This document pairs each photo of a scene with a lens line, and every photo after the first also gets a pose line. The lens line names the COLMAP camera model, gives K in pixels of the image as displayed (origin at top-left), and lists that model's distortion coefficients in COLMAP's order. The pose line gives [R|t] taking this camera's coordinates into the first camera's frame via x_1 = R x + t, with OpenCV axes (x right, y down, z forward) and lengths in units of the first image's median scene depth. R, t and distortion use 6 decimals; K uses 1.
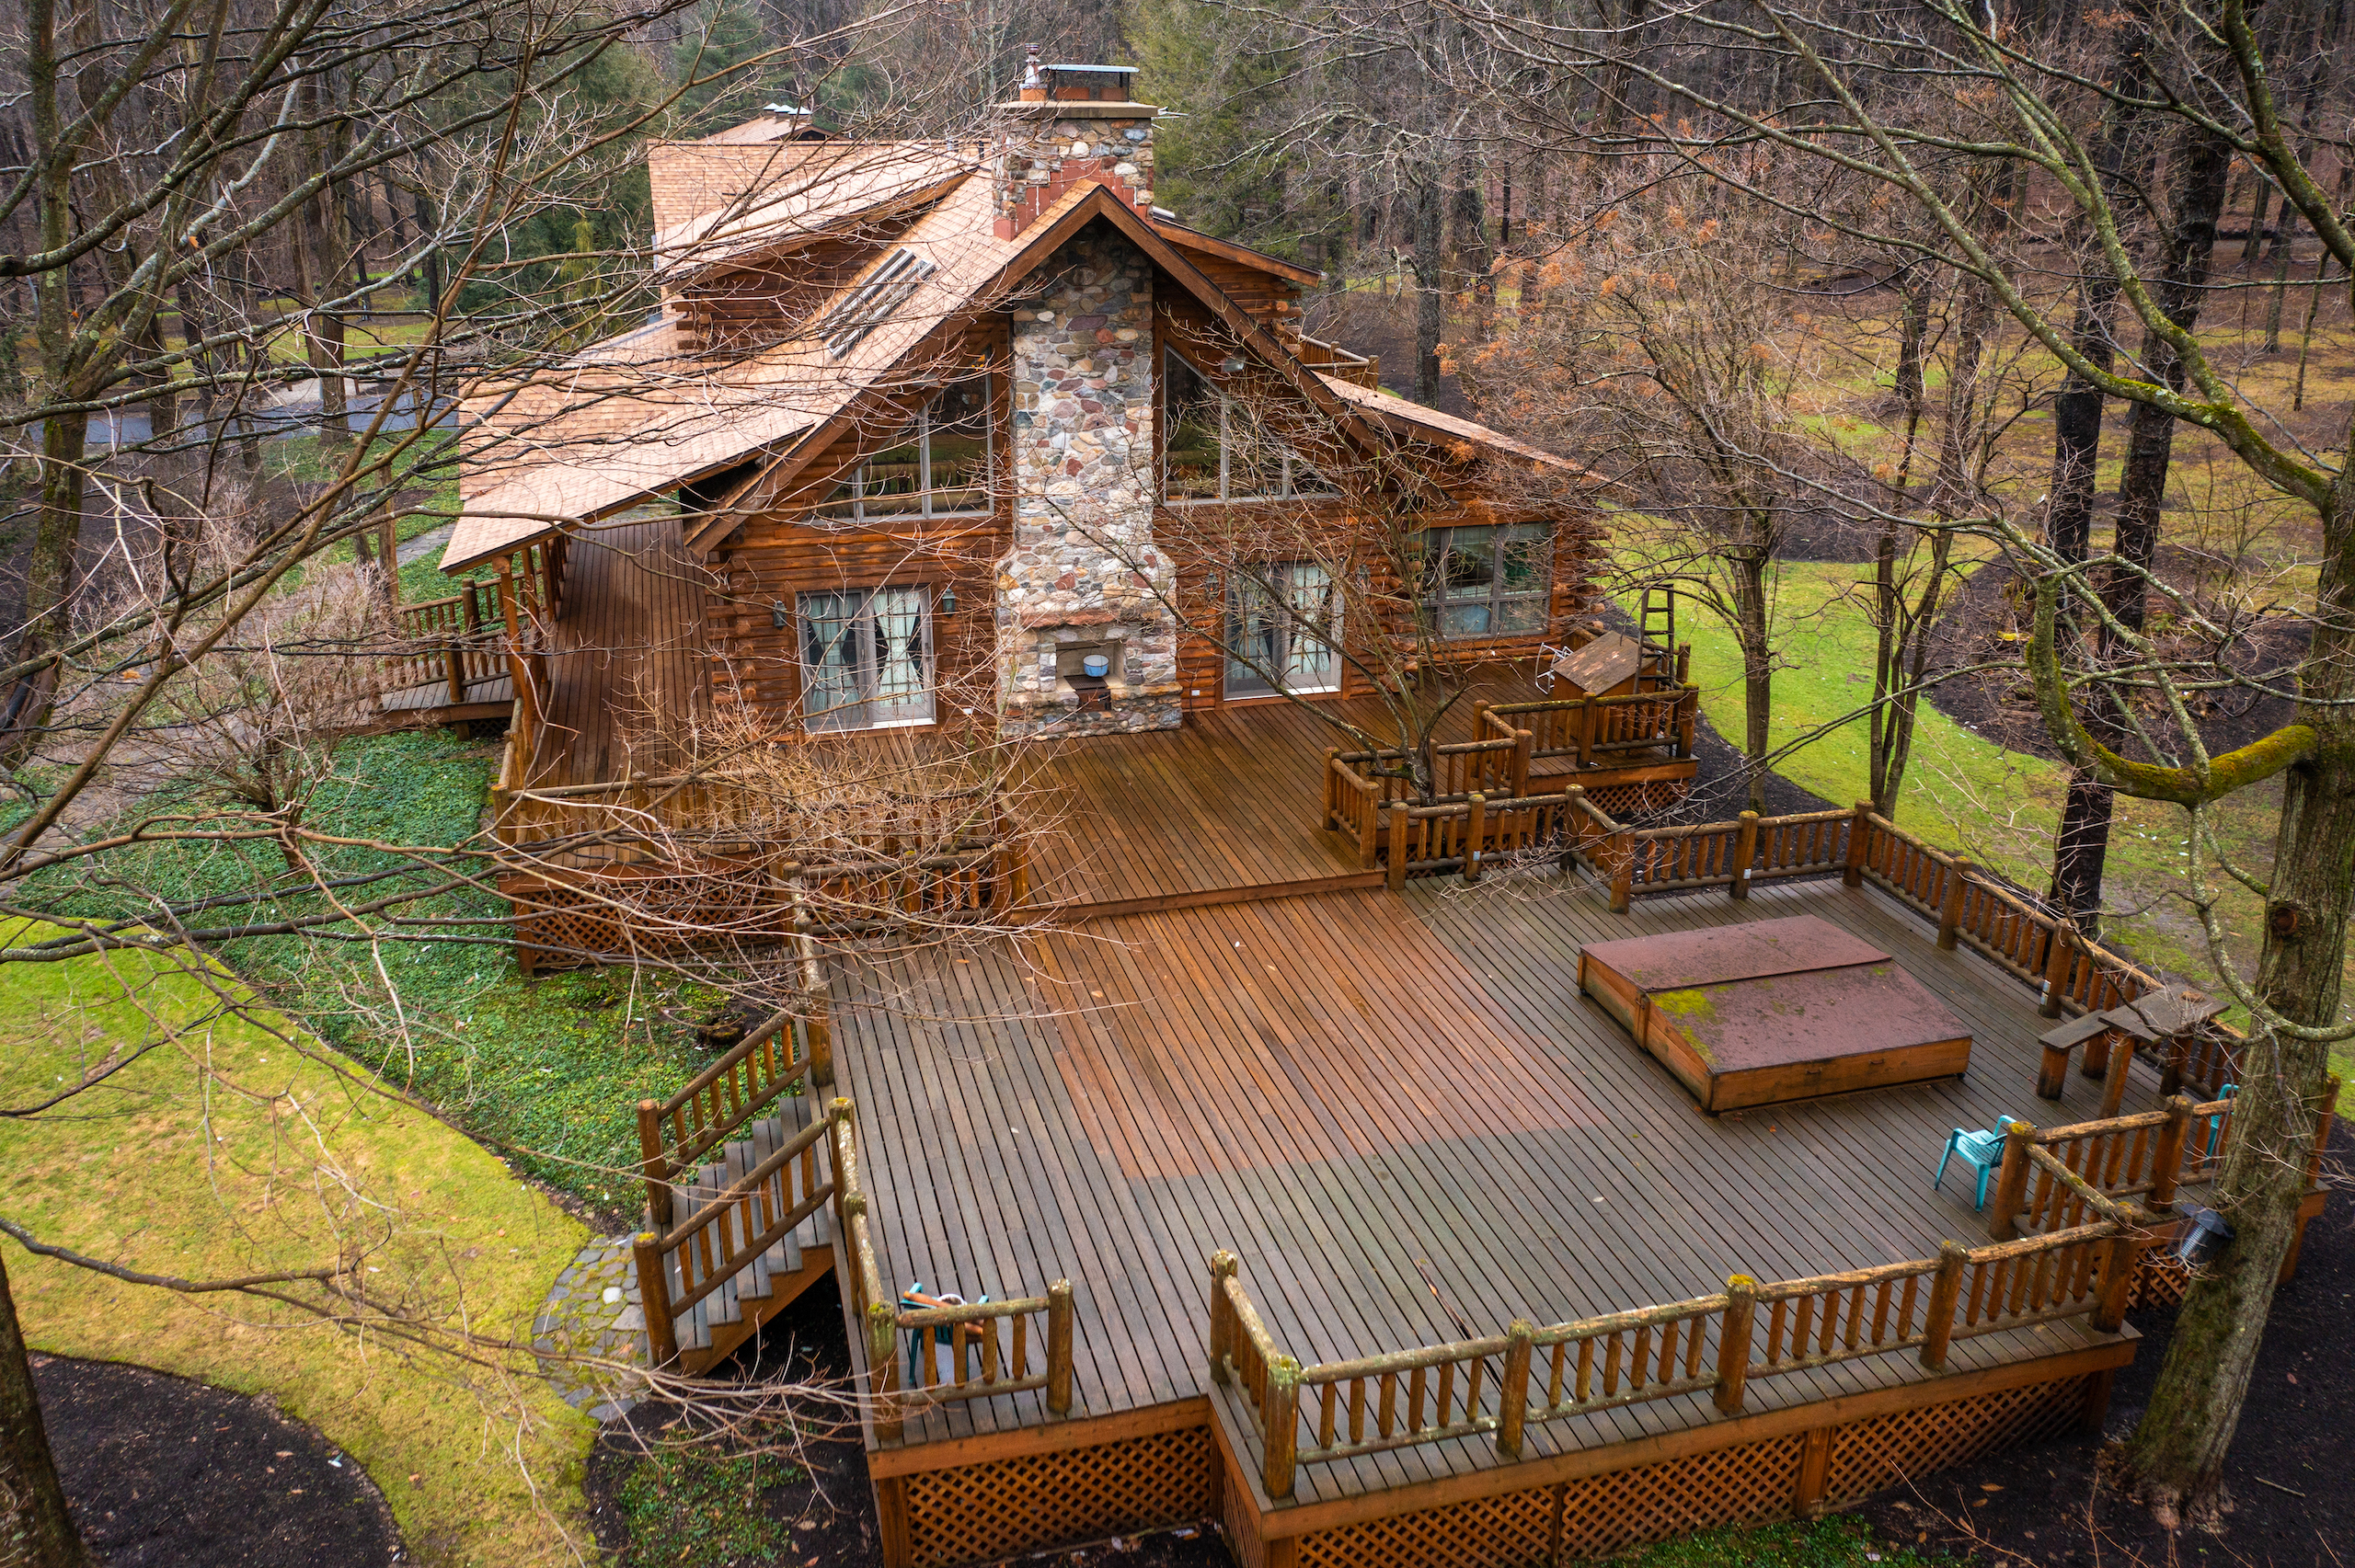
lens RADIAL K [[1823.1, 0, 1180.4], [0, 1823.1, 784.1], [0, 0, 1]] dist [-0.016049, -0.002157]
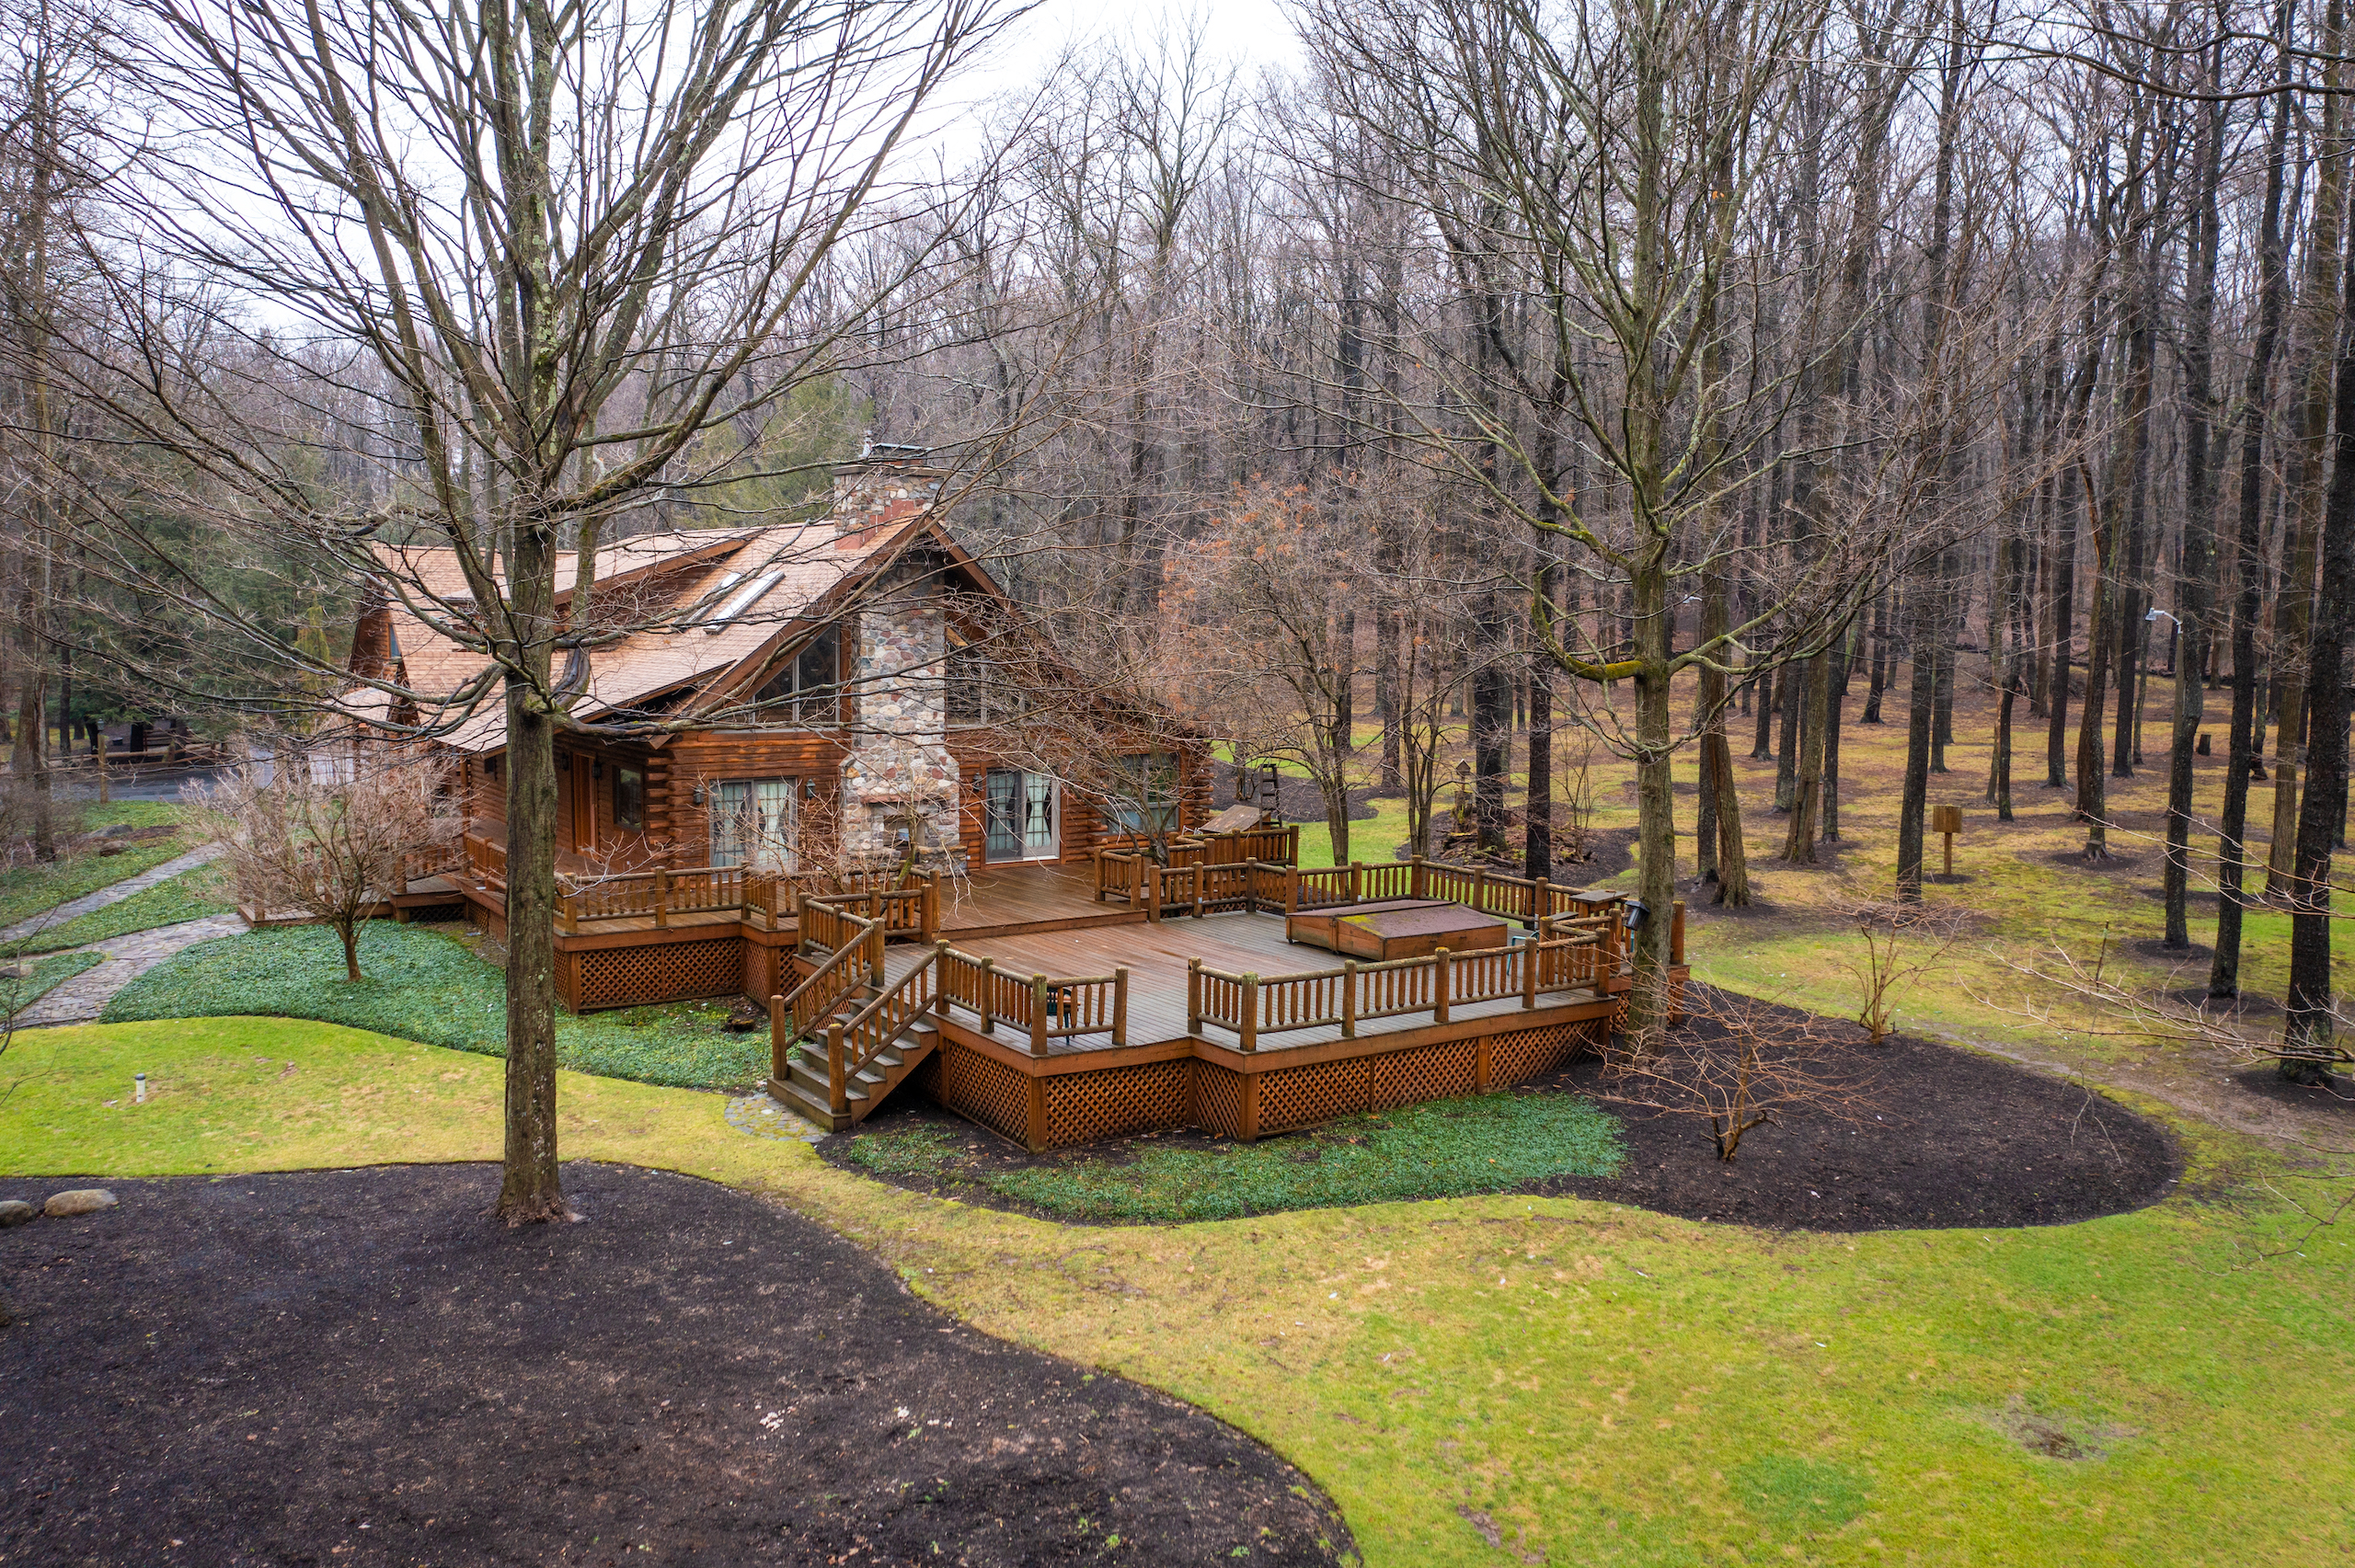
lens RADIAL K [[1823.1, 0, 1179.8], [0, 1823.1, 779.2], [0, 0, 1]] dist [-0.016049, -0.002157]
pose [[0.948331, -0.023039, 0.316447, -0.310195], [0.107288, 0.961895, -0.251491, 0.292203], [-0.298594, 0.272447, 0.914666, -0.421459]]
